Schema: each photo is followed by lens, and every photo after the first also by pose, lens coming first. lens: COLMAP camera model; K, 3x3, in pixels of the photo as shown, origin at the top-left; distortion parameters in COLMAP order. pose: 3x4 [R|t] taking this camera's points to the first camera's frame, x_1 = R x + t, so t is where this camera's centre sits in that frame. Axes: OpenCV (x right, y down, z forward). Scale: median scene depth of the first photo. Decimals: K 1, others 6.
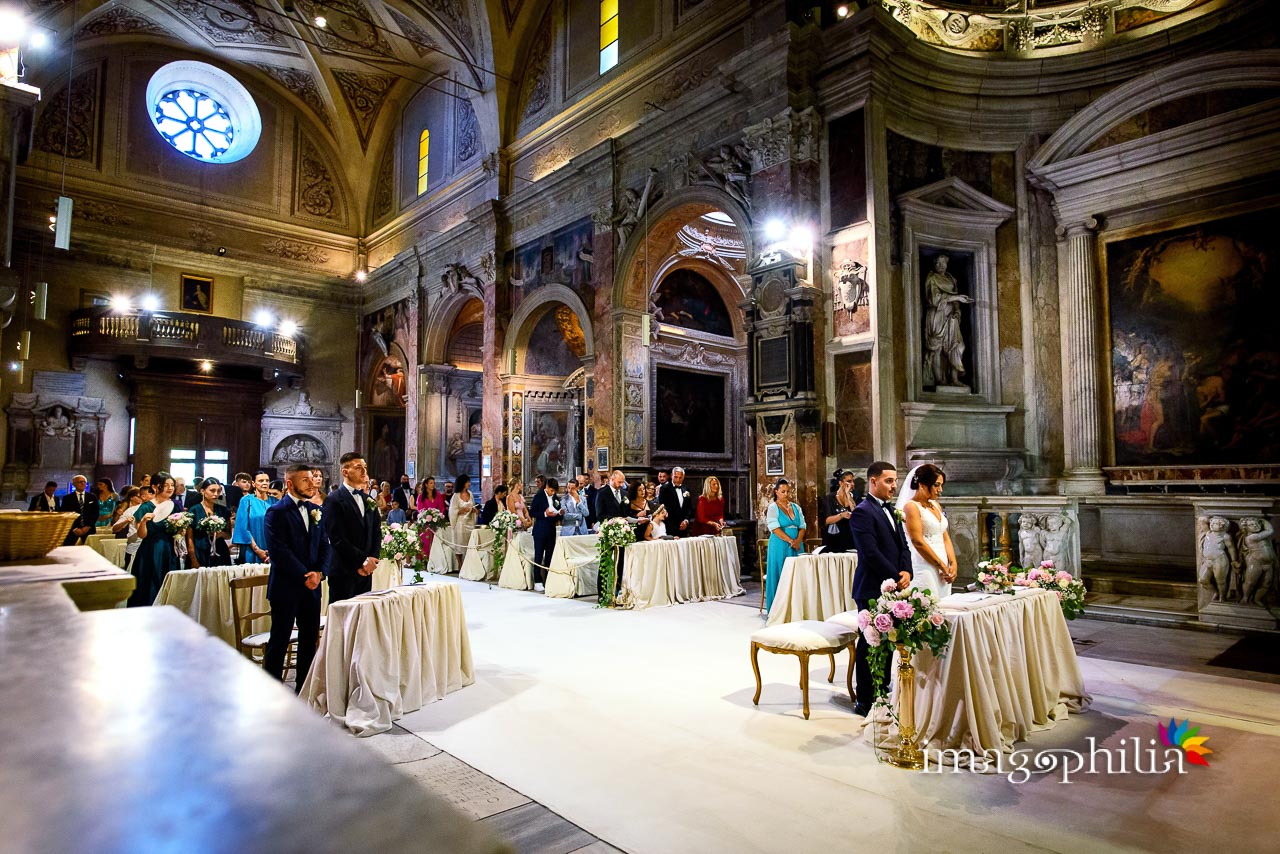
lens RADIAL K [[751.0, 0, 642.3], [0, 751.0, 437.4], [0, 0, 1]] dist [-0.031707, 0.009379]
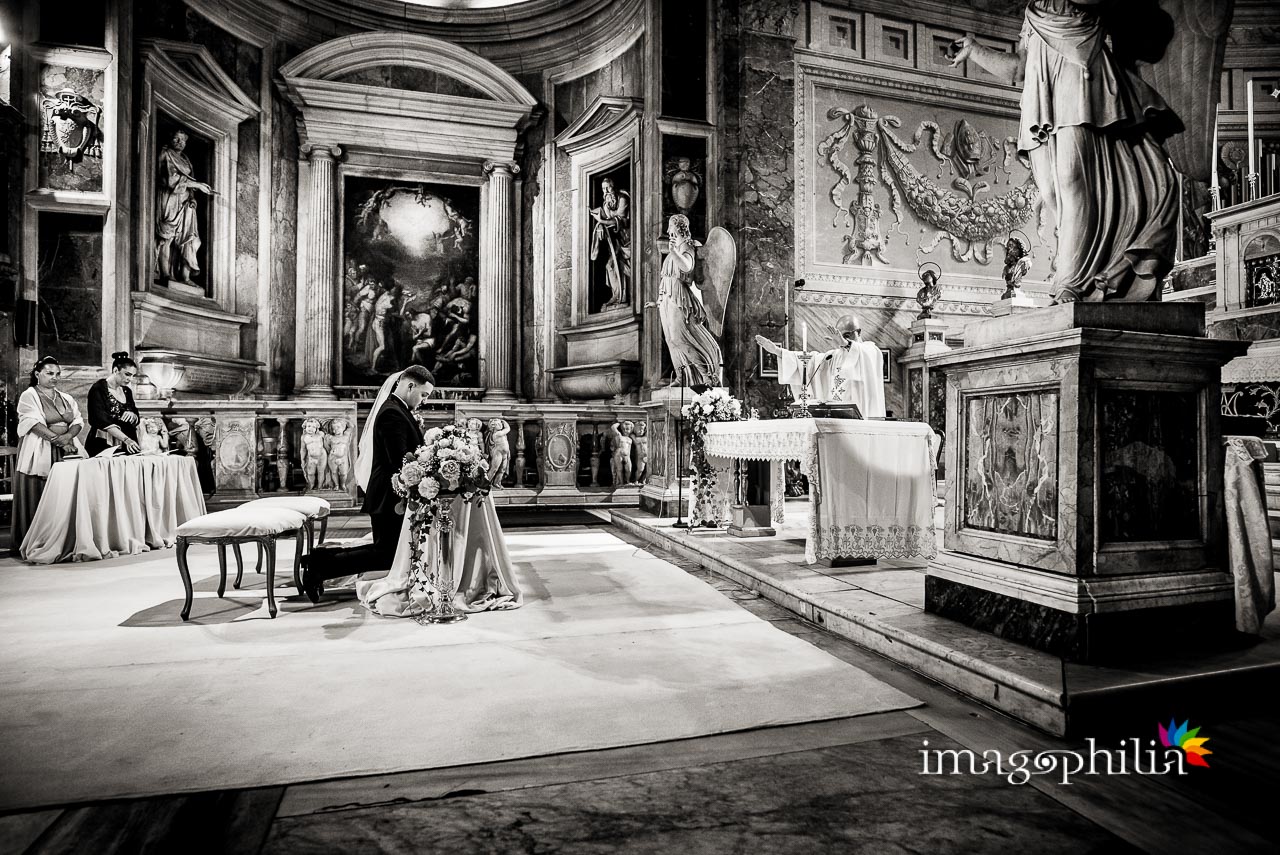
lens RADIAL K [[751.0, 0, 648.9], [0, 751.0, 432.2], [0, 0, 1]] dist [-0.031707, 0.009379]
pose [[0.429527, 0.011624, 0.902979, -0.140853], [-0.060635, 0.998032, 0.015995, 0.059851], [-0.901016, -0.061623, 0.429387, 0.132144]]
